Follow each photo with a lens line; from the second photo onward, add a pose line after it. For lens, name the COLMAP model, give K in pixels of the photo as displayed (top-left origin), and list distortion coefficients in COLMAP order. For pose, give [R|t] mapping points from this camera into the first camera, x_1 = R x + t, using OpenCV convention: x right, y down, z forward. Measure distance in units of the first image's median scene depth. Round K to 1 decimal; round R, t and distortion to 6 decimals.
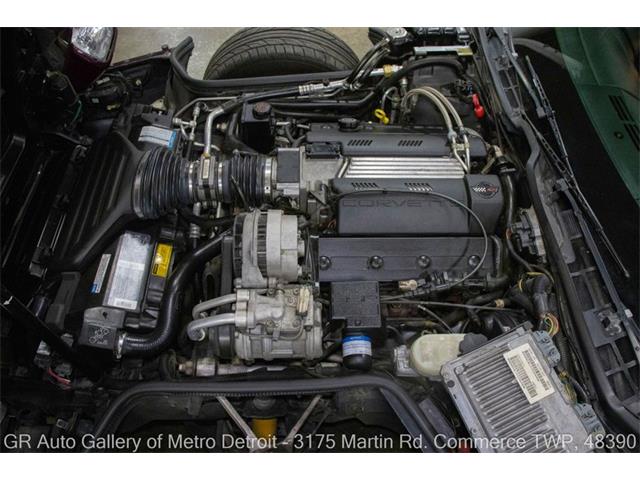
lens RADIAL K [[517.2, 0, 317.2], [0, 517.2, 241.7], [0, 0, 1]] dist [-0.158542, 0.119718]
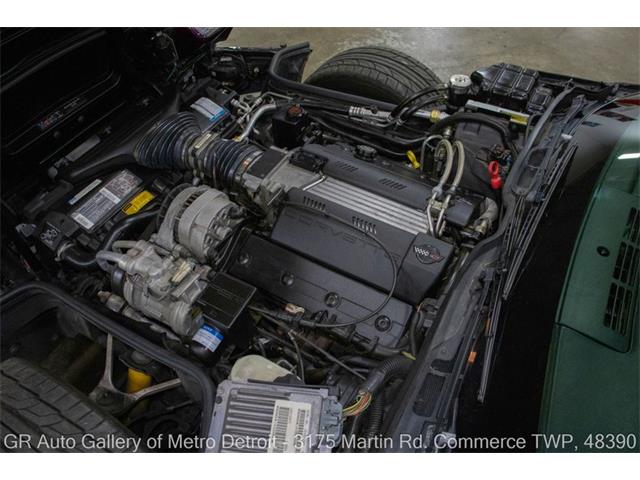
lens RADIAL K [[517.2, 0, 317.2], [0, 517.2, 241.7], [0, 0, 1]] dist [-0.158542, 0.119718]
pose [[0.855579, 0.373901, -0.358027, 0.452973], [-0.400858, 0.916140, -0.001171, -0.041984], [0.327564, 0.144520, 0.933711, 0.099050]]
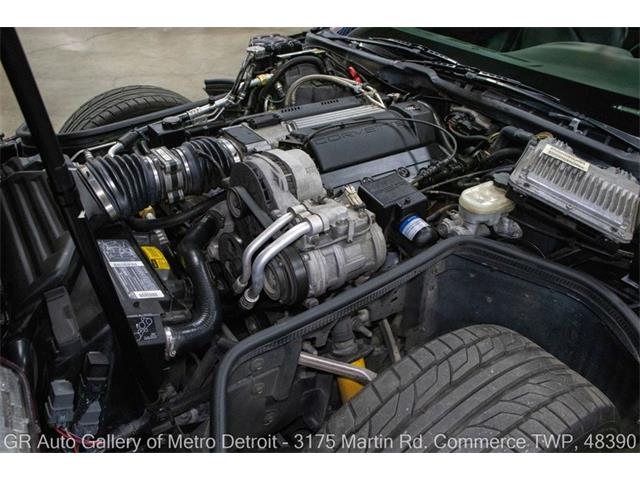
lens RADIAL K [[517.2, 0, 317.2], [0, 517.2, 241.7], [0, 0, 1]] dist [-0.158542, 0.119718]
pose [[0.826981, -0.297230, 0.477238, -0.462657], [0.434983, 0.876051, -0.208144, 0.292118], [-0.356219, 0.379722, 0.853768, 0.197042]]
